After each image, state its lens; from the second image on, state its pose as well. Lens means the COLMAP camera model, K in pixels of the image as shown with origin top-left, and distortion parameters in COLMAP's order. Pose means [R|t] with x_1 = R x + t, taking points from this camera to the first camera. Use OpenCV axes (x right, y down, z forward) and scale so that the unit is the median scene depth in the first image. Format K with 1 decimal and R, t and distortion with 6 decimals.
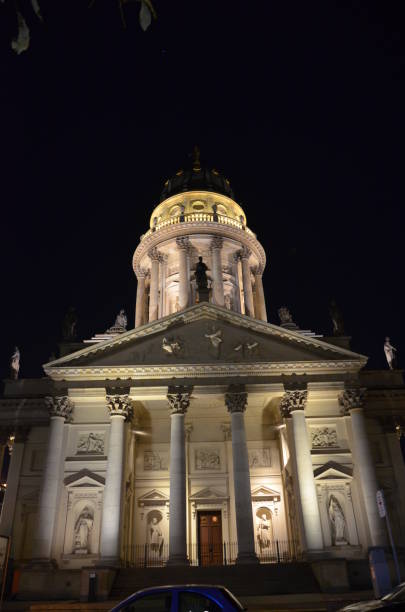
lens RADIAL K [[473.2, 0, 202.5], [0, 473.2, 306.0], [0, 0, 1]] dist [-0.041051, 0.002888]
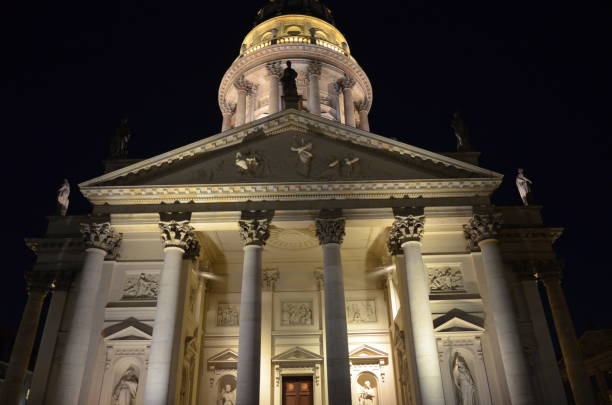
lens RADIAL K [[473.2, 0, 307.4], [0, 473.2, 200.3], [0, 0, 1]] dist [-0.041051, 0.002888]
pose [[0.999965, 0.000929, -0.008270, 0.039286], [-0.000769, 0.999813, 0.019299, 0.133545], [0.008287, -0.019292, 0.999780, 0.230708]]
